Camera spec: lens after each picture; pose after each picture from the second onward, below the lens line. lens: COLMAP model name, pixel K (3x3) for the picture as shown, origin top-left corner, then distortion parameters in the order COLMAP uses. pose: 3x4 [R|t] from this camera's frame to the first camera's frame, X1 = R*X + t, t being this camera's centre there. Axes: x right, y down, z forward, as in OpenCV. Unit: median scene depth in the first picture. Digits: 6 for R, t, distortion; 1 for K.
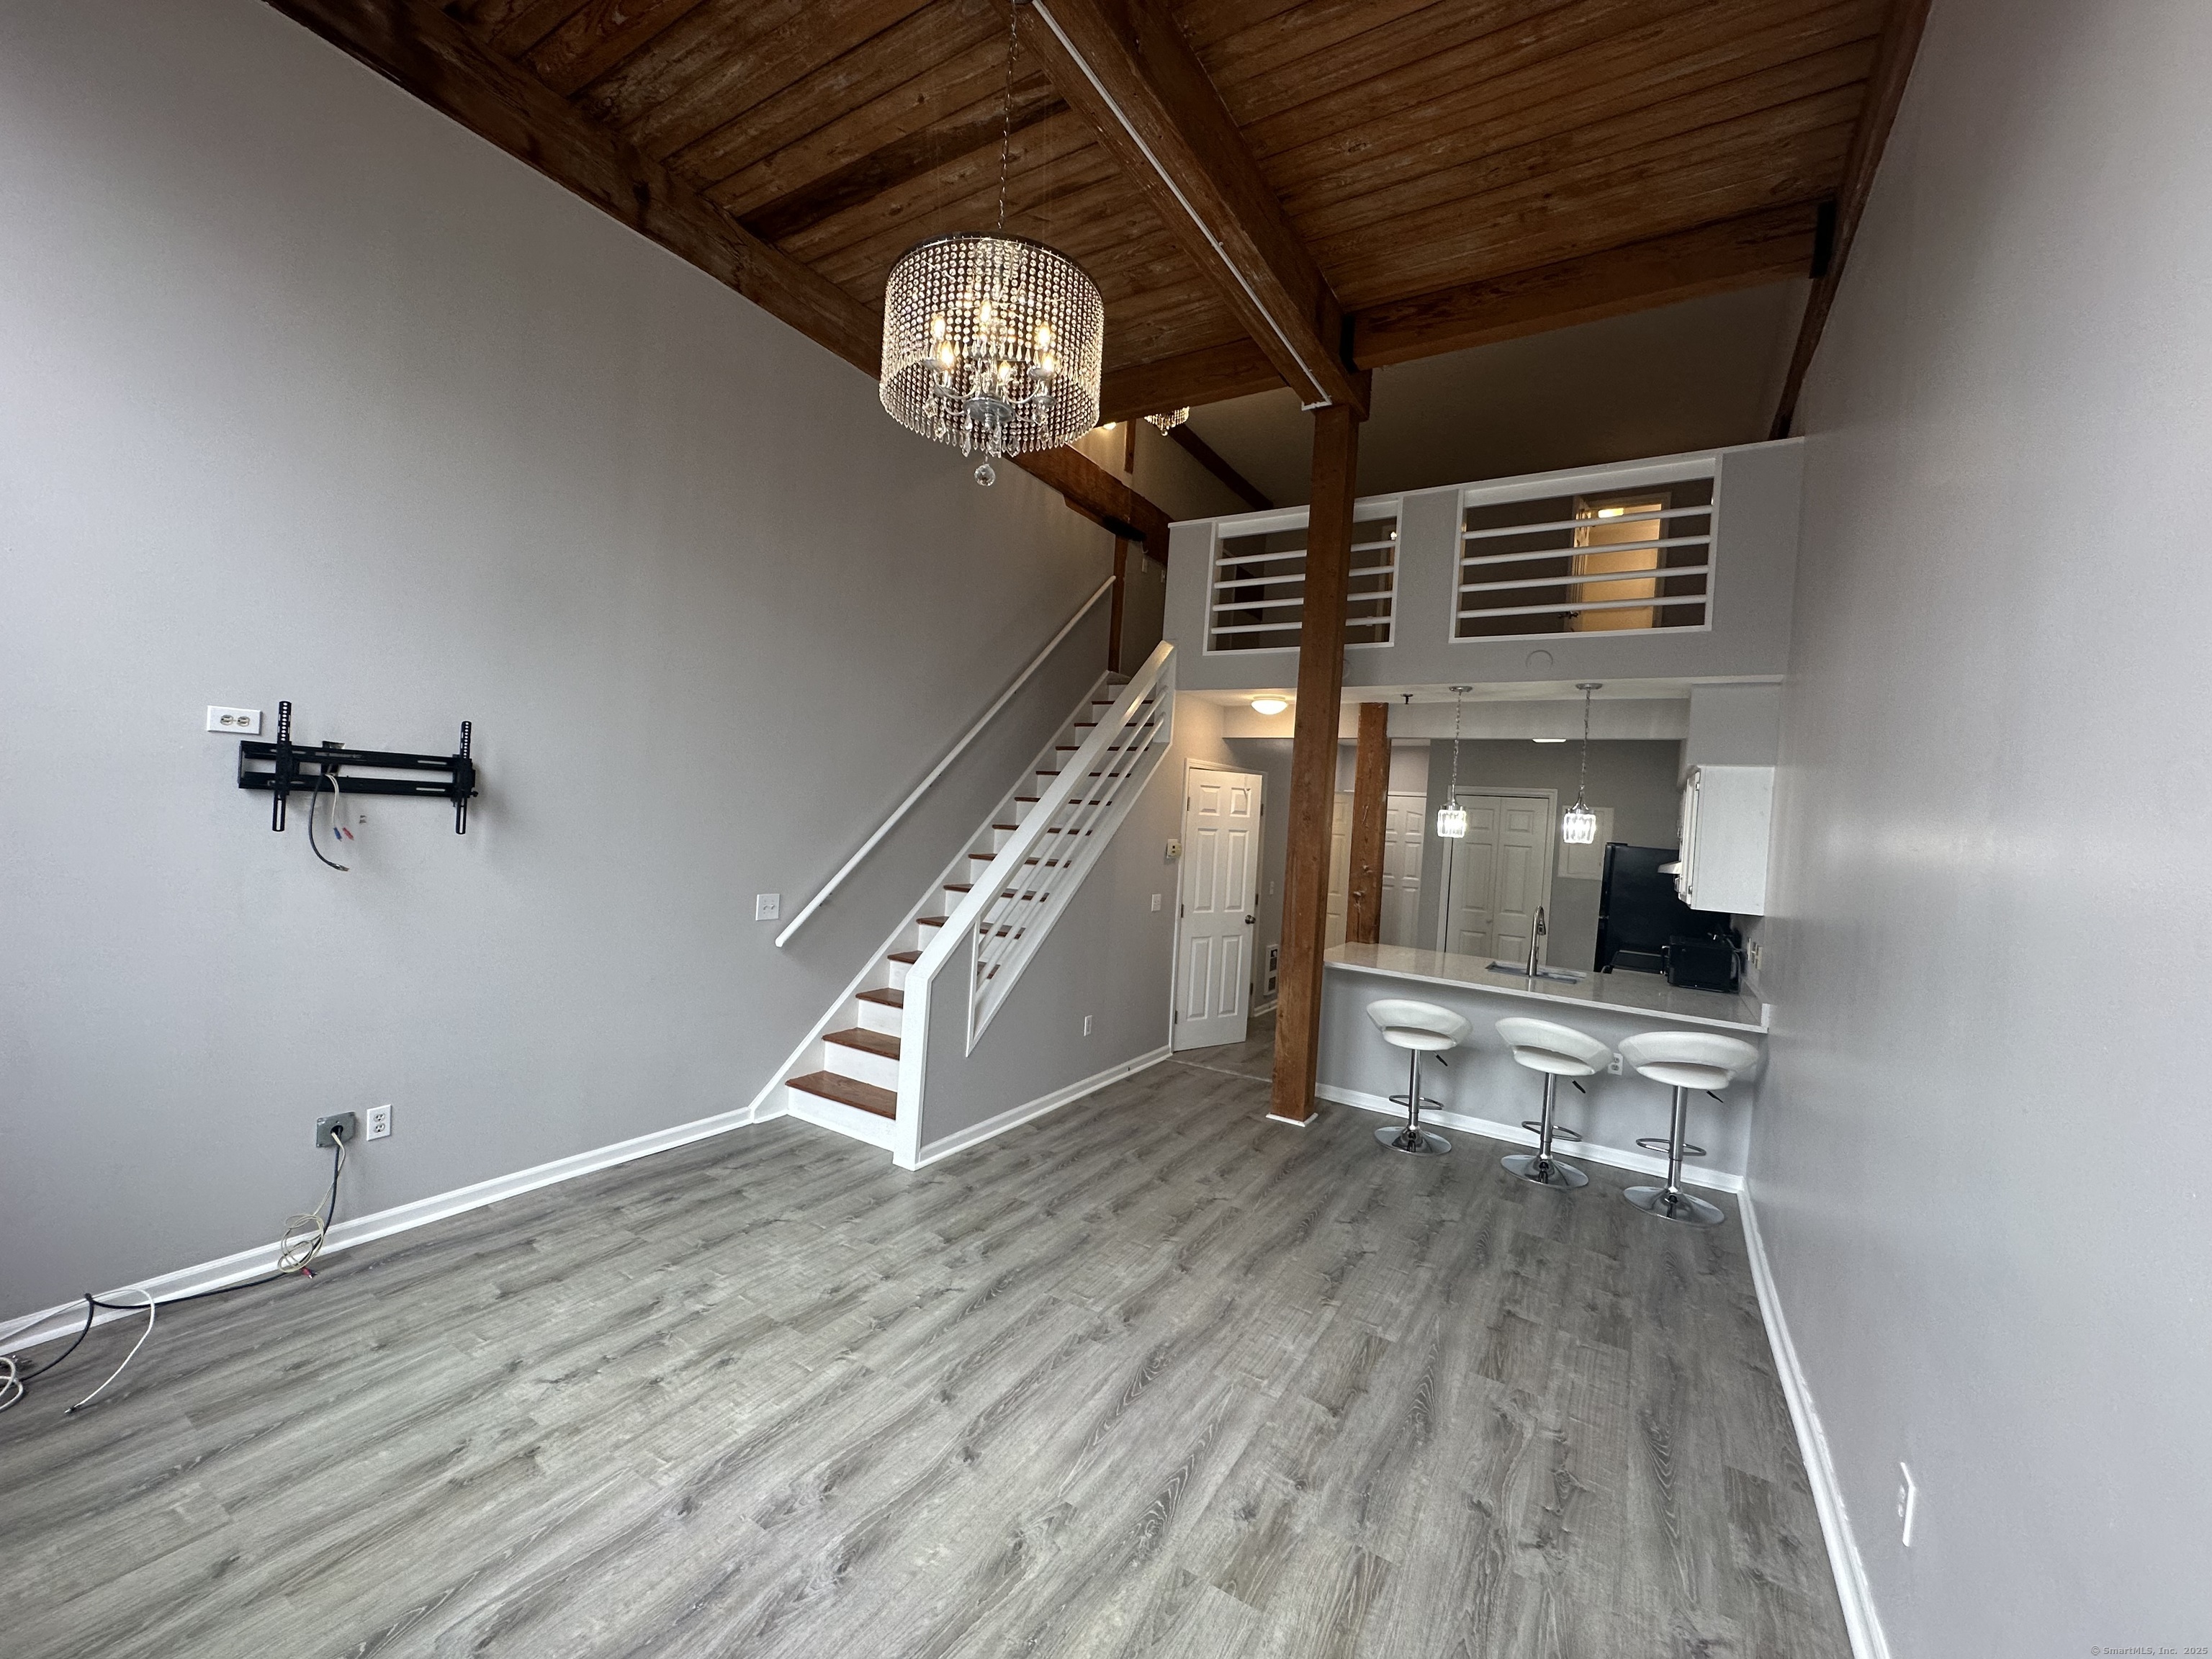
lens RADIAL K [[877.3, 0, 1103.3], [0, 877.3, 831.9], [0, 0, 1]] dist [-0.001825, 0.000424]
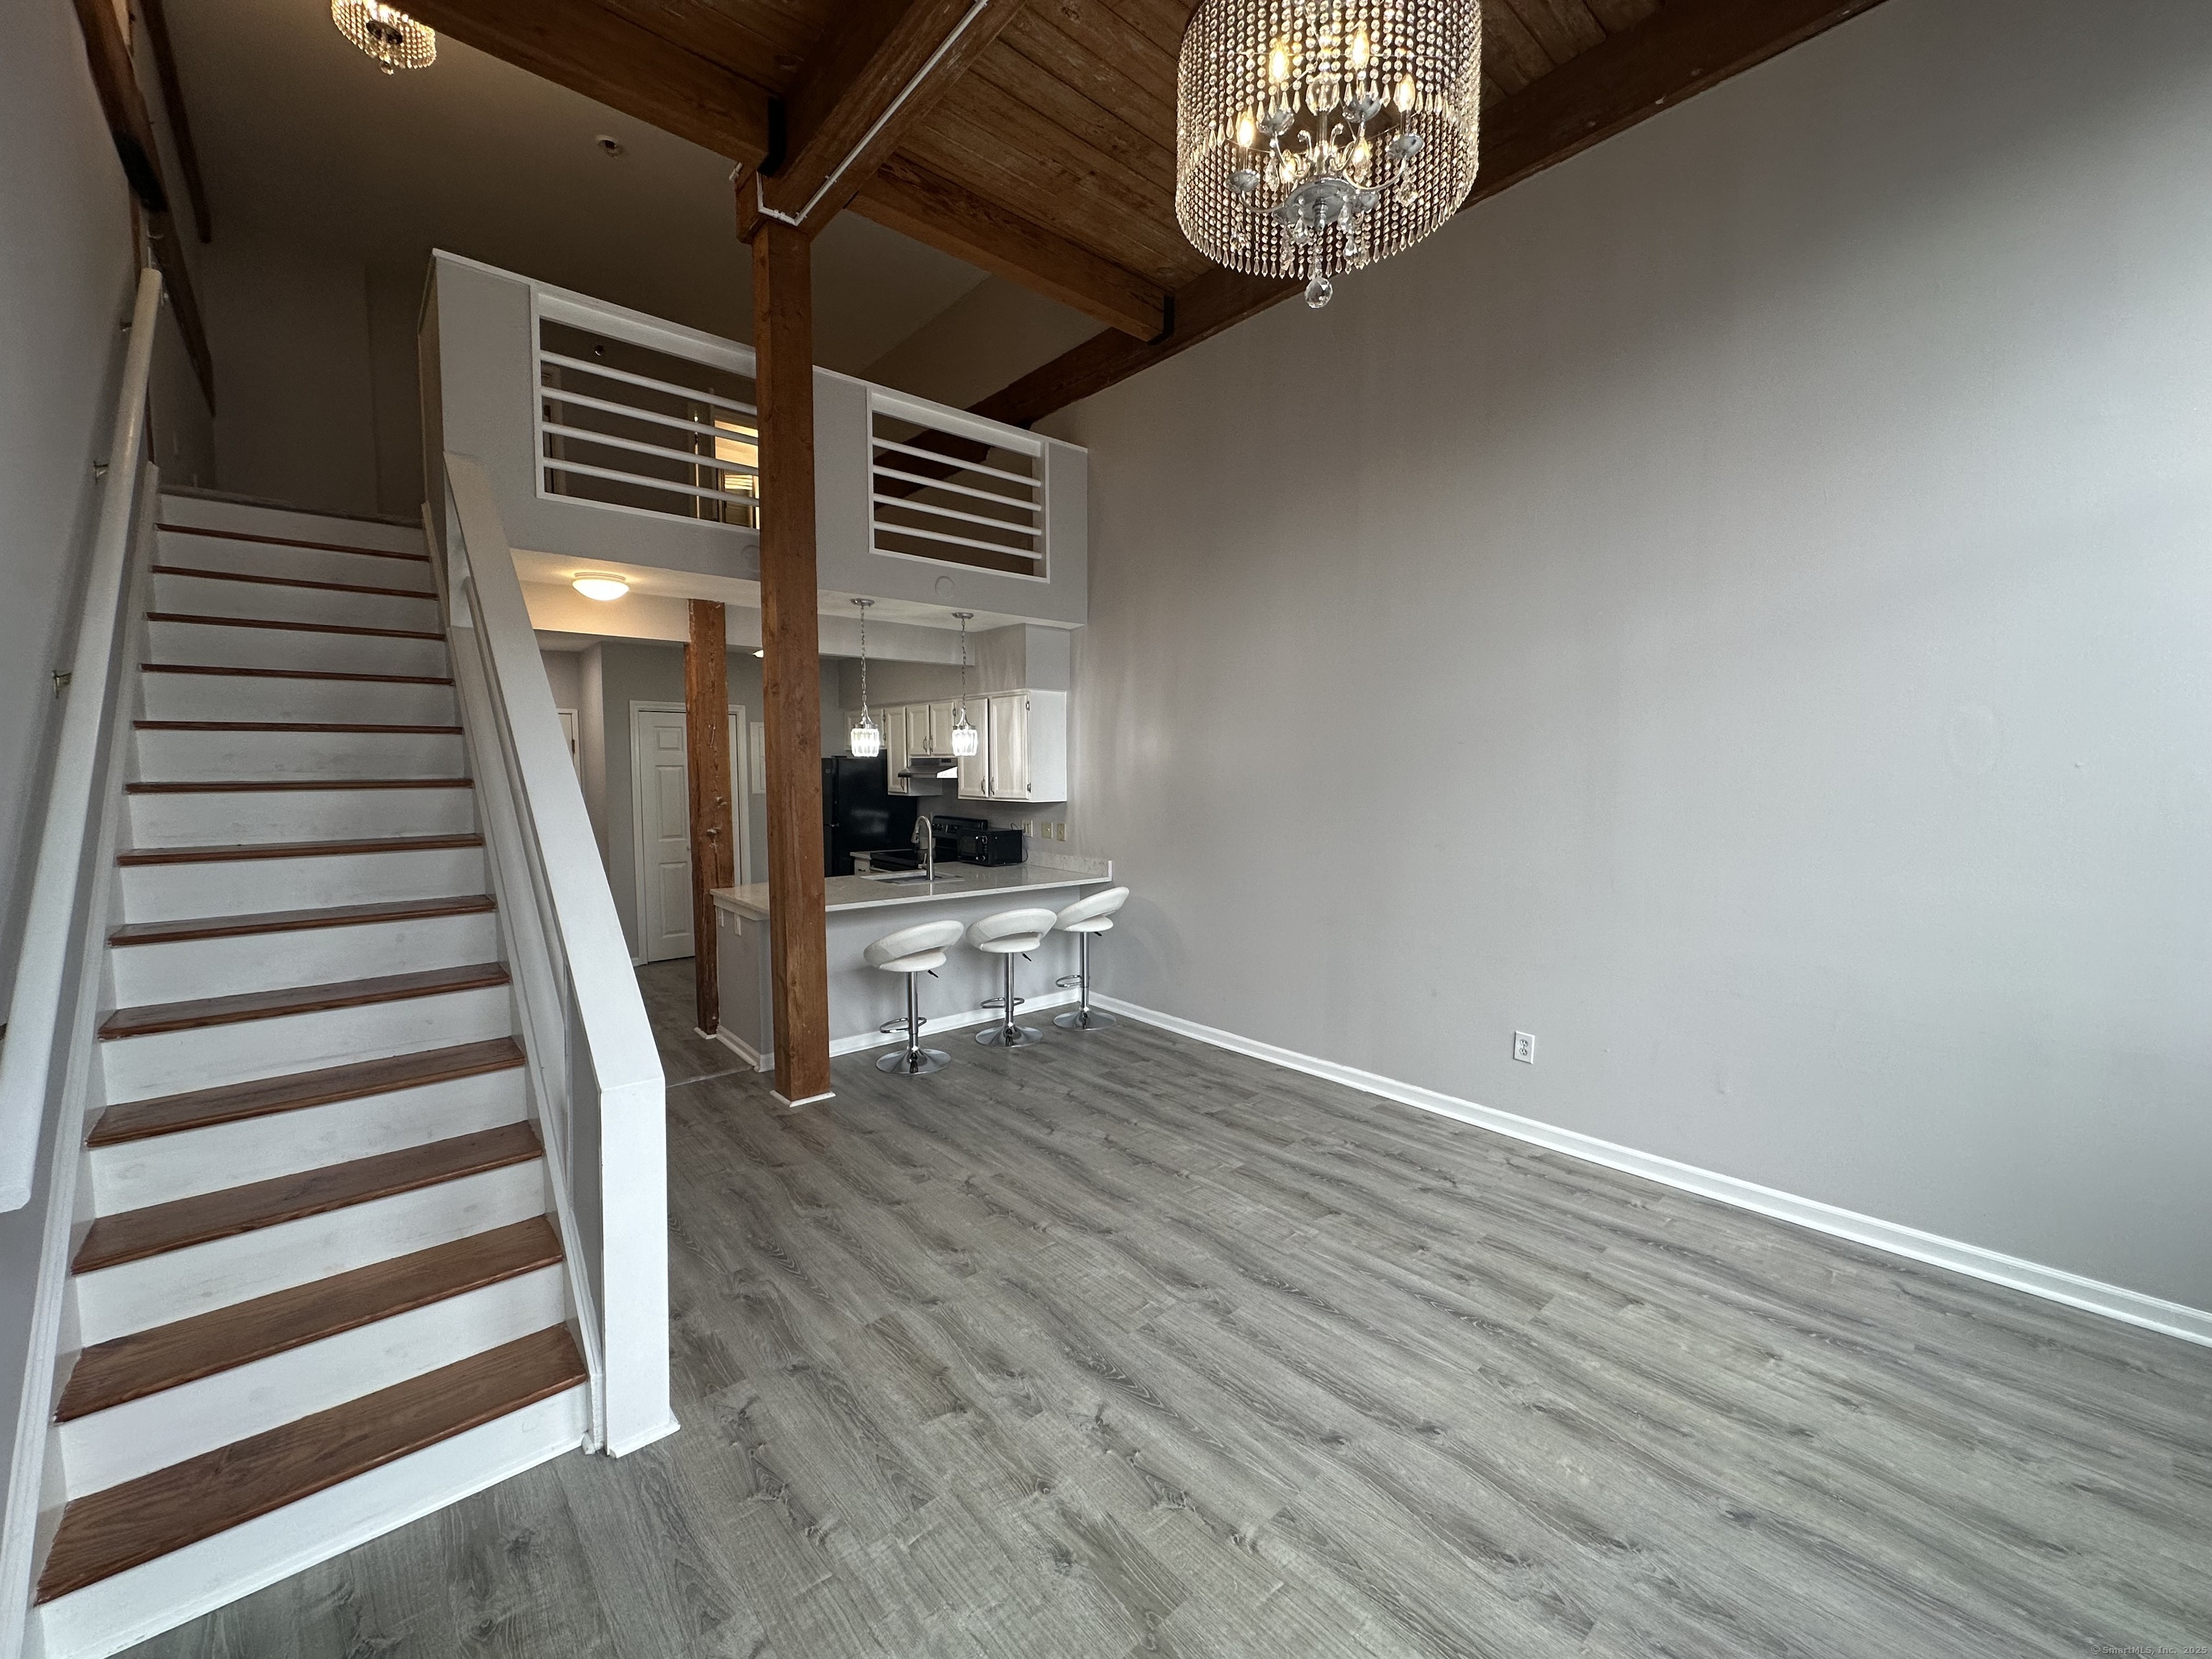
lens RADIAL K [[877.3, 0, 1103.3], [0, 877.3, 831.9], [0, 0, 1]] dist [-0.001825, 0.000424]
pose [[0.291939, -0.133086, 0.947132, -0.748701], [0.039747, 0.991104, 0.127013, -0.039838], [-0.955611, 0.000565, 0.294632, 0.747017]]
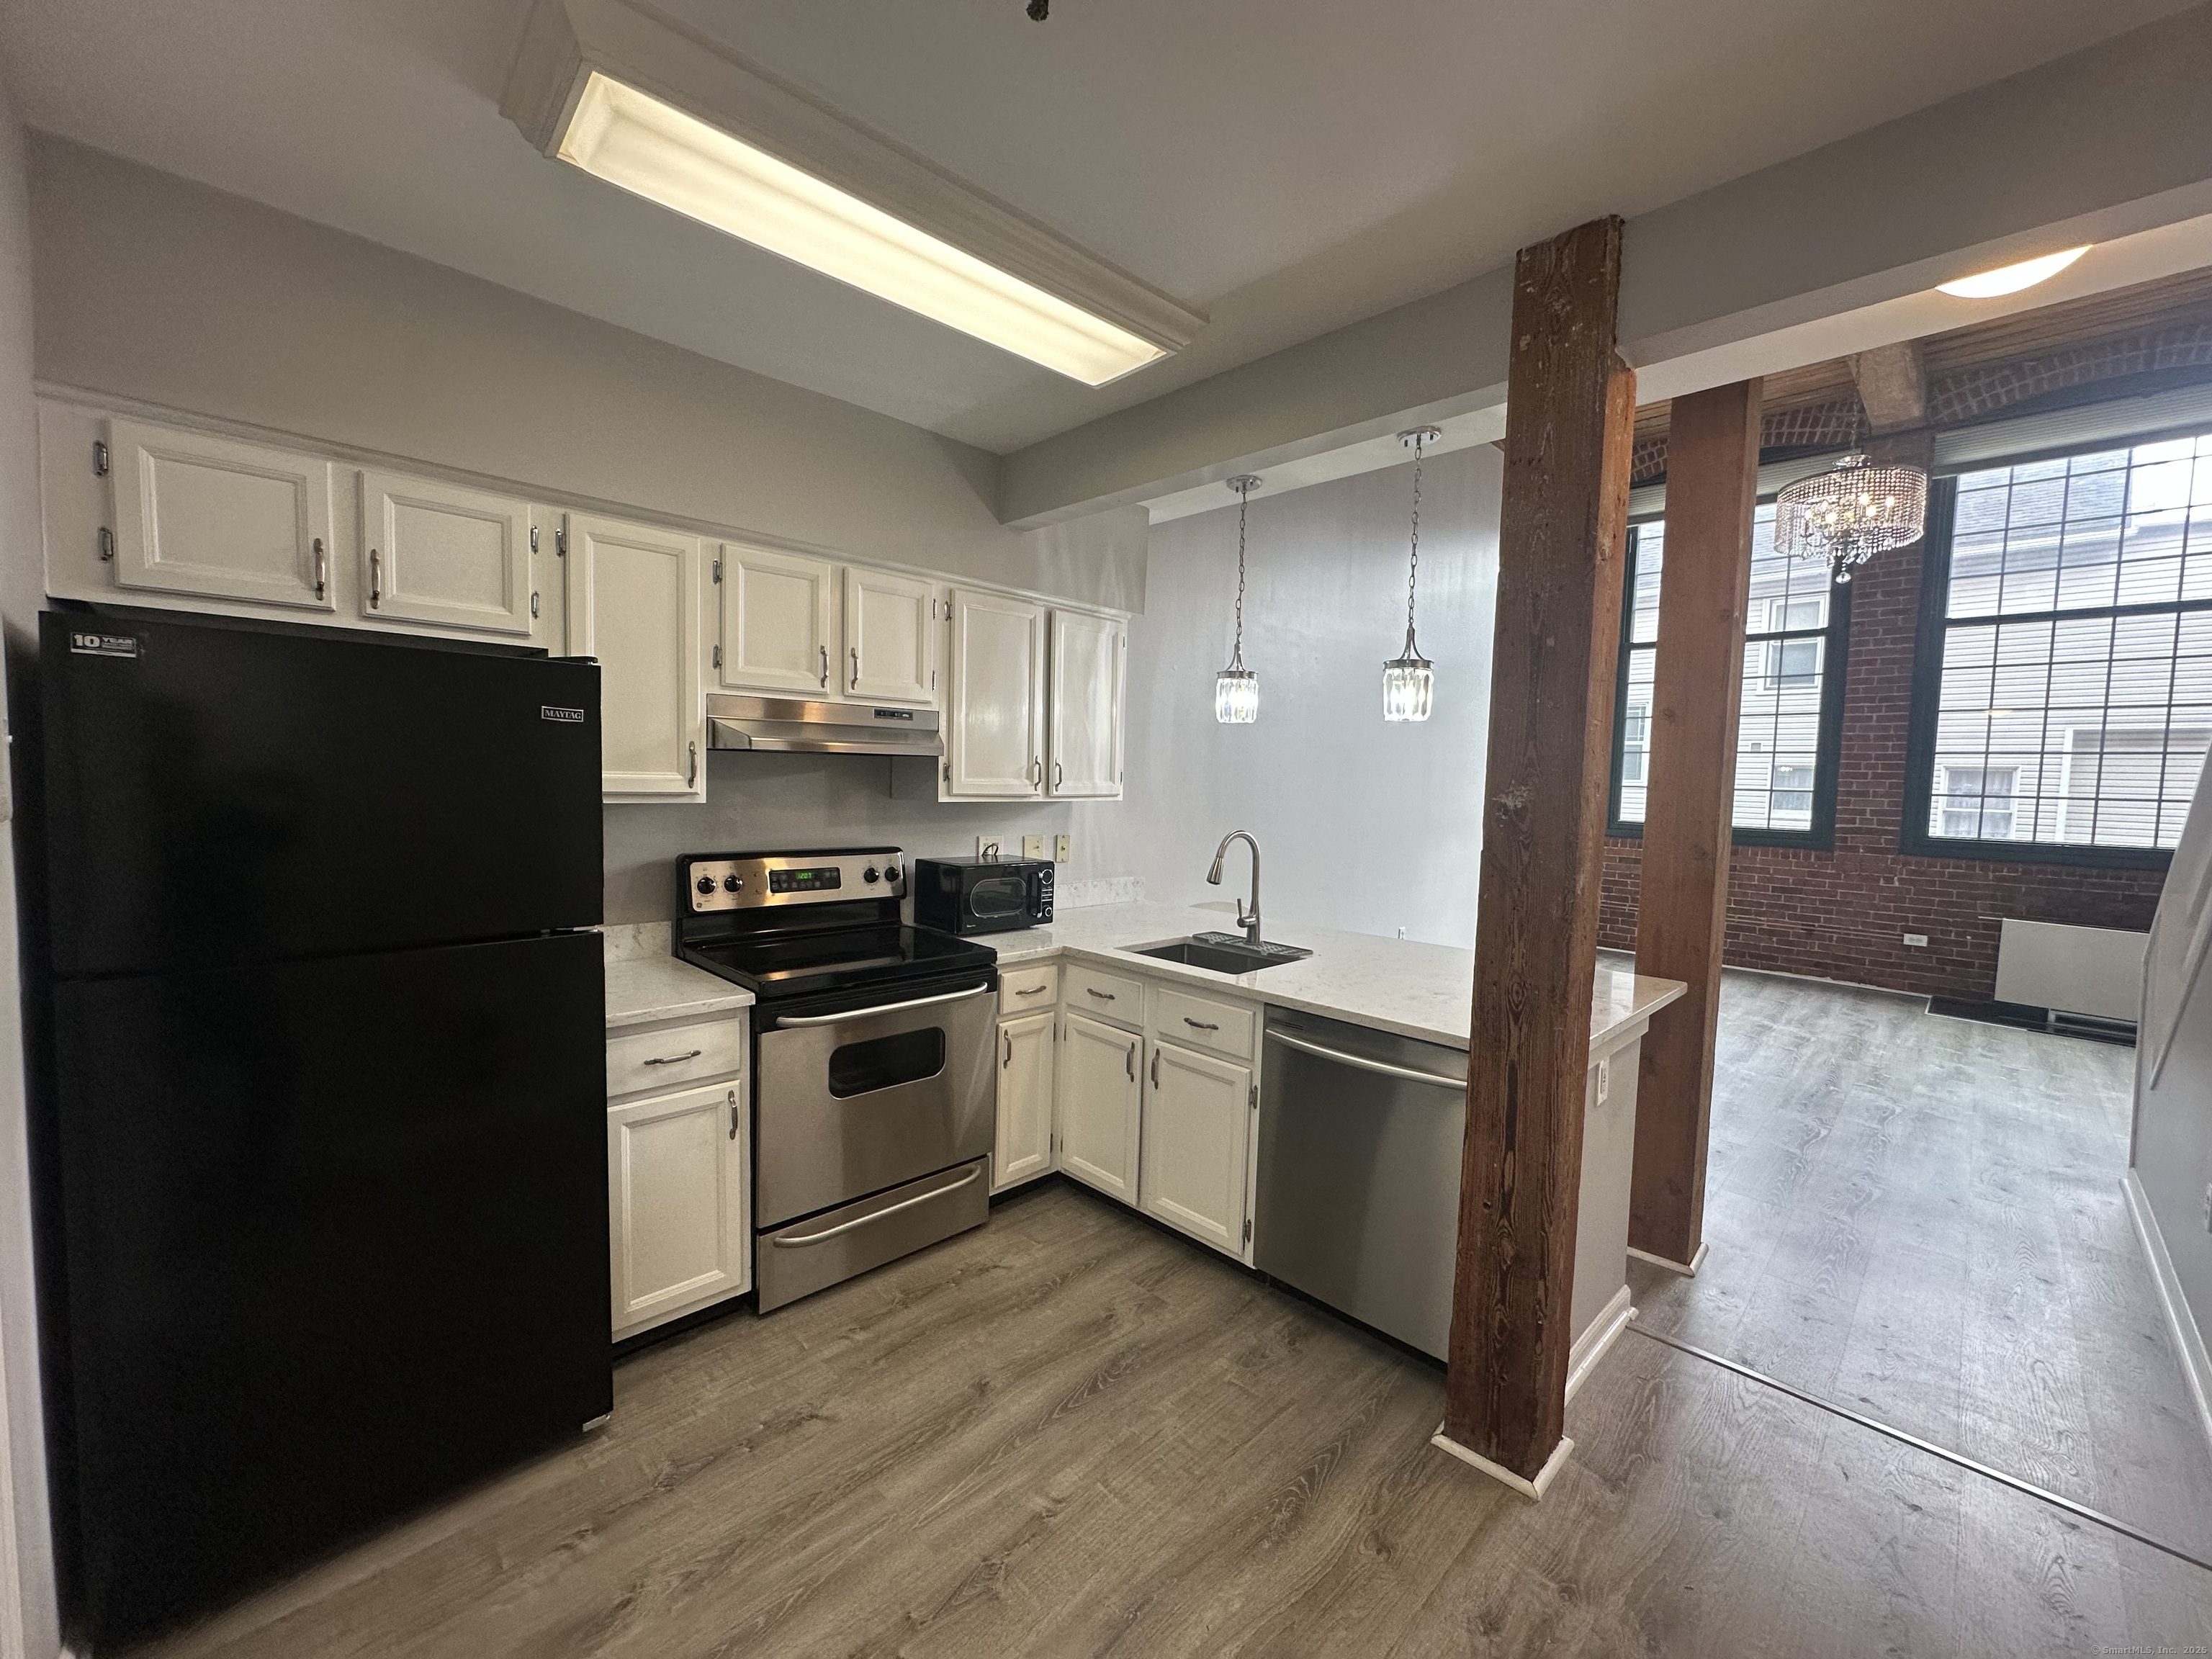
lens RADIAL K [[877.3, 0, 1103.3], [0, 877.3, 831.9], [0, 0, 1]] dist [-0.001825, 0.000424]
pose [[-0.968450, -0.100220, 0.228168, 0.708174], [-0.078712, 0.991716, 0.101511, 0.053056], [-0.236452, 0.080349, -0.968315, 2.515889]]
